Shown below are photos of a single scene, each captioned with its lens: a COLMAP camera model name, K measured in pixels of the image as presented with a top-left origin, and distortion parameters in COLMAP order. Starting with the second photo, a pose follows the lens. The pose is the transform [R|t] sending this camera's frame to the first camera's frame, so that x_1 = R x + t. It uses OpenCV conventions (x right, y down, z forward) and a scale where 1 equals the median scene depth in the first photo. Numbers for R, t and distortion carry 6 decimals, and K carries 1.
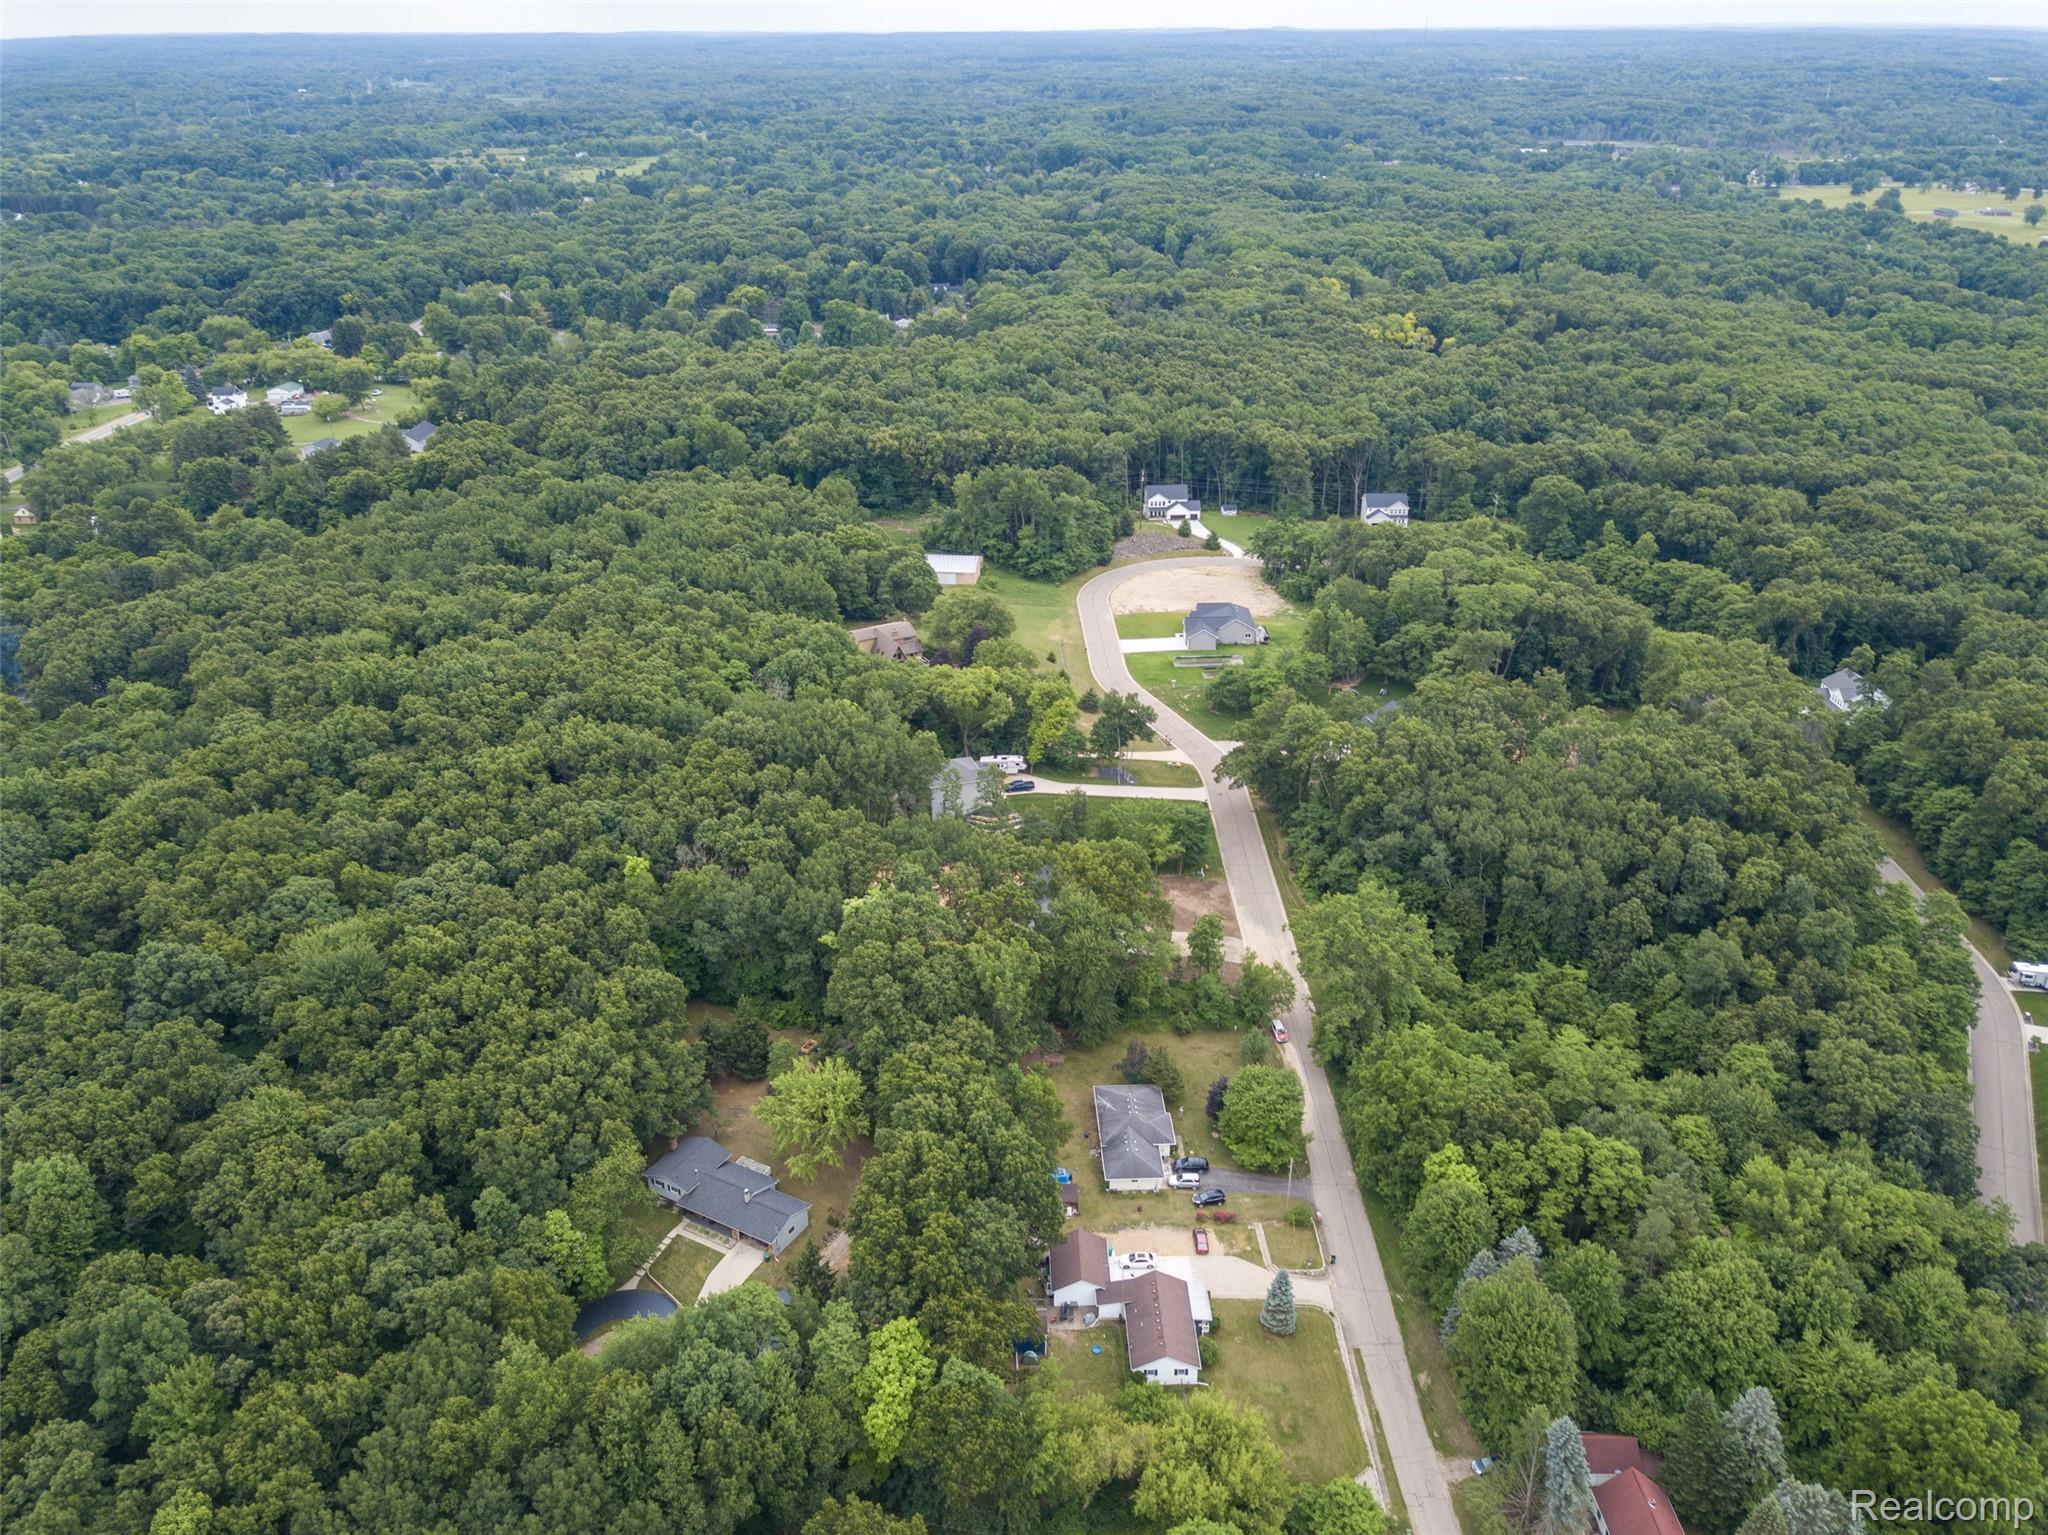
lens RADIAL K [[1558.9, 0, 1024.0], [0, 1558.9, 767.5], [0, 0, 1]] dist [0.004050, -0.004166]
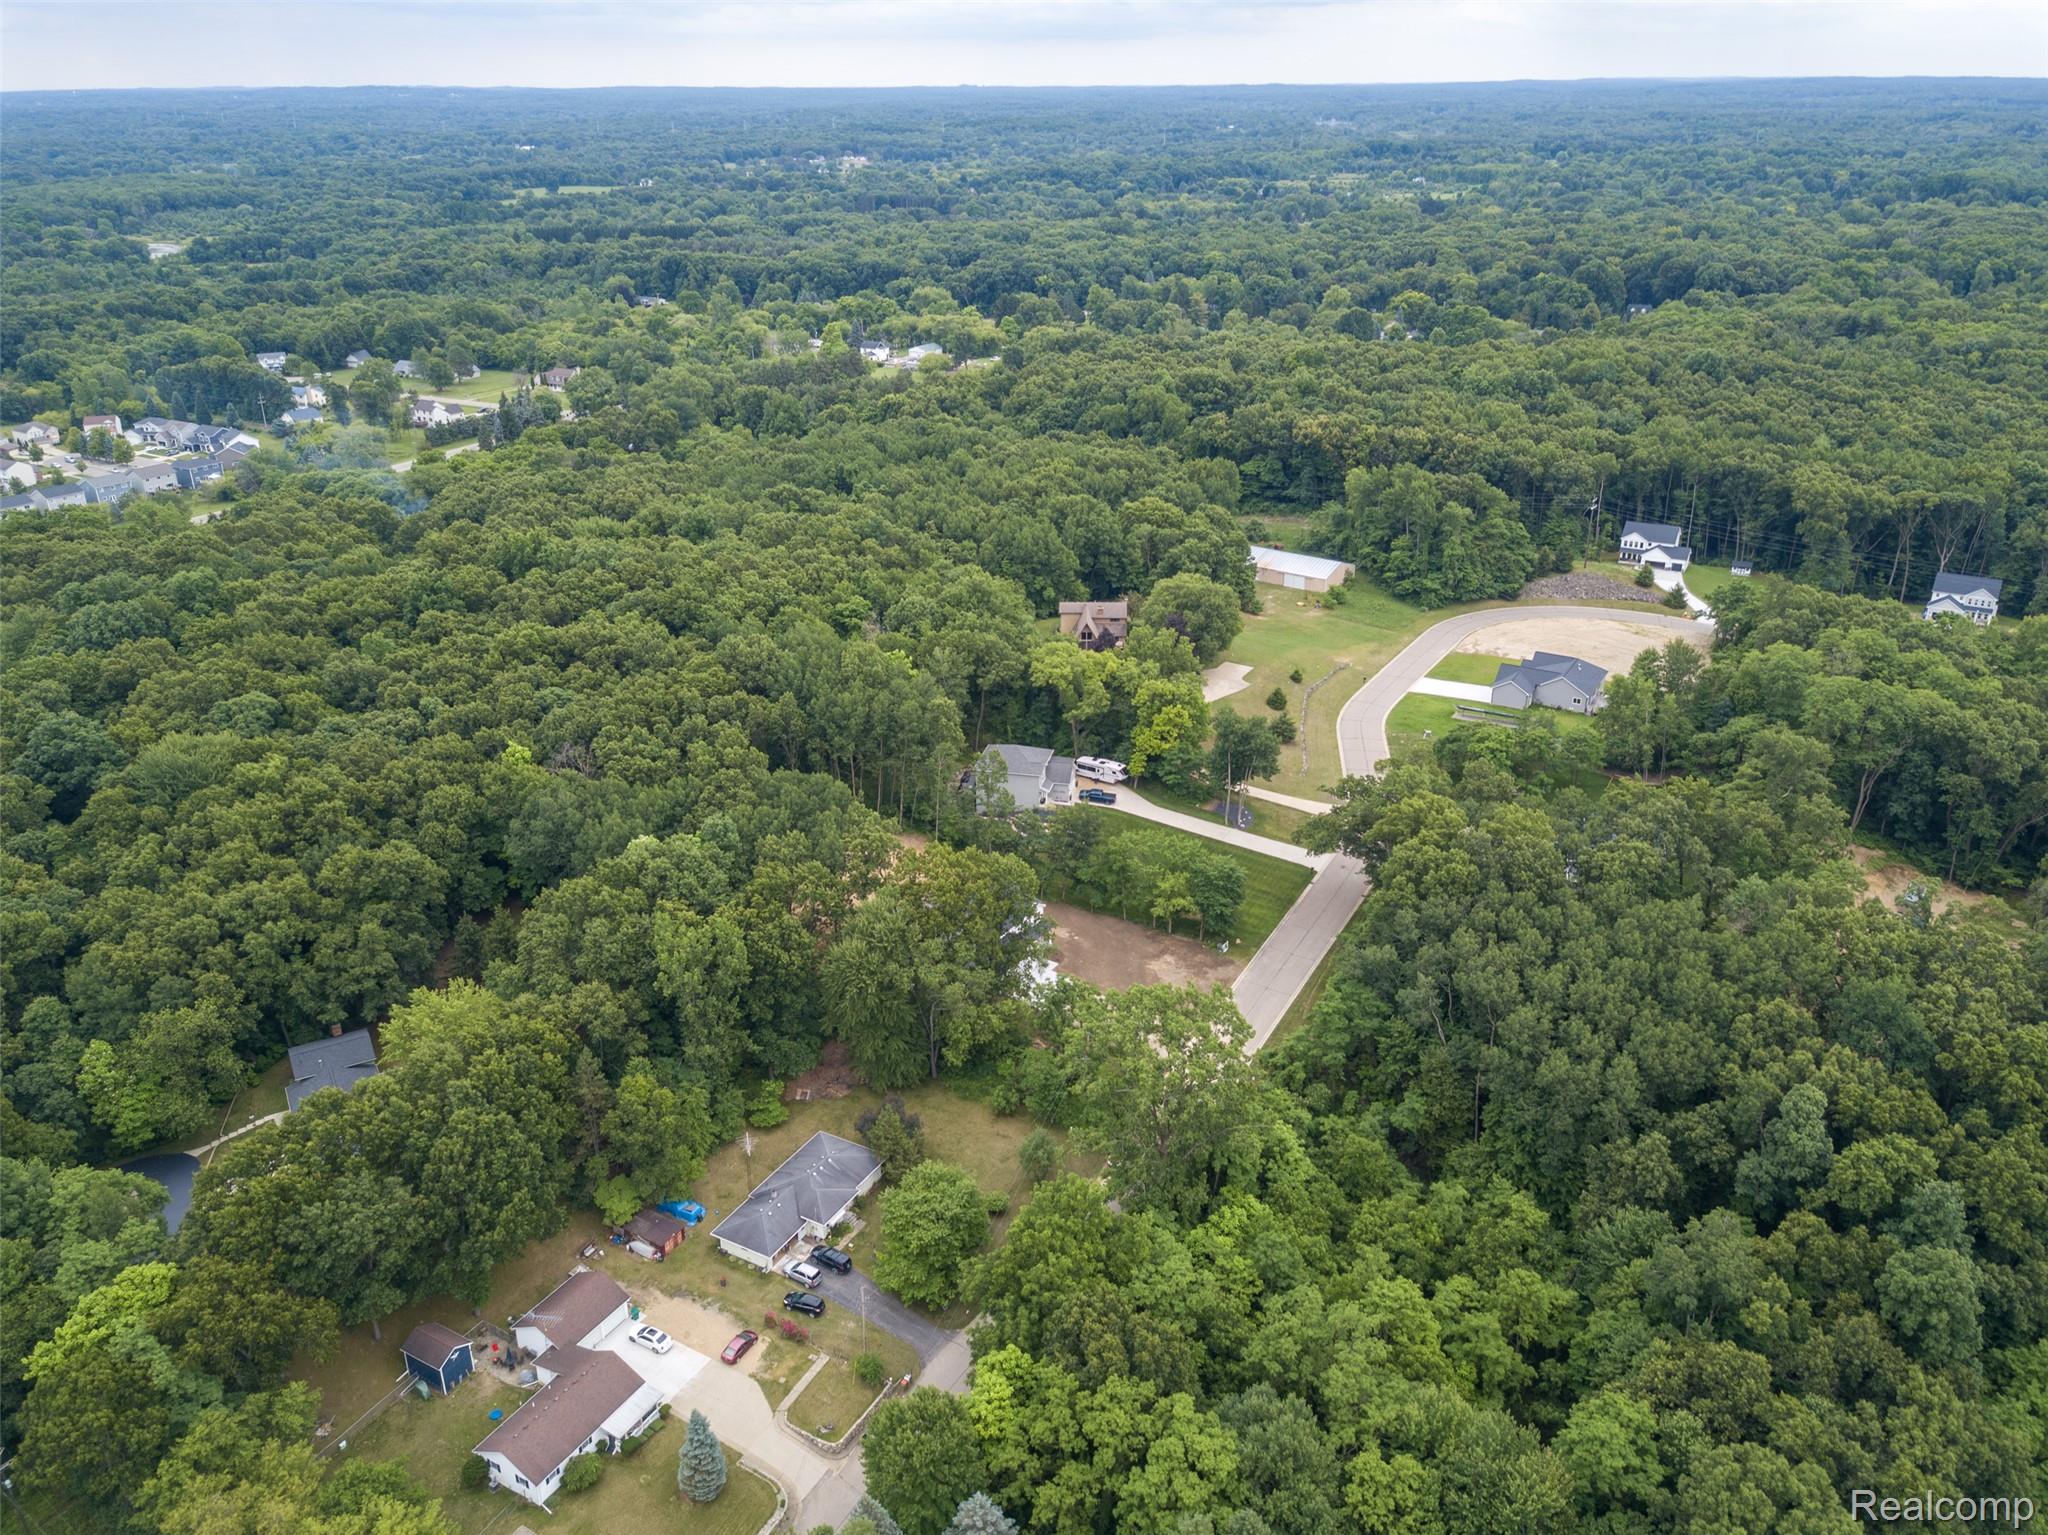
lens RADIAL K [[1558.9, 0, 1024.0], [0, 1558.9, 767.5], [0, 0, 1]] dist [0.004050, -0.004166]
pose [[0.857062, 0.210093, -0.470431, 0.343952], [-0.220367, 0.974829, 0.033876, -0.021806], [0.465706, 0.074633, 0.881787, 0.231131]]
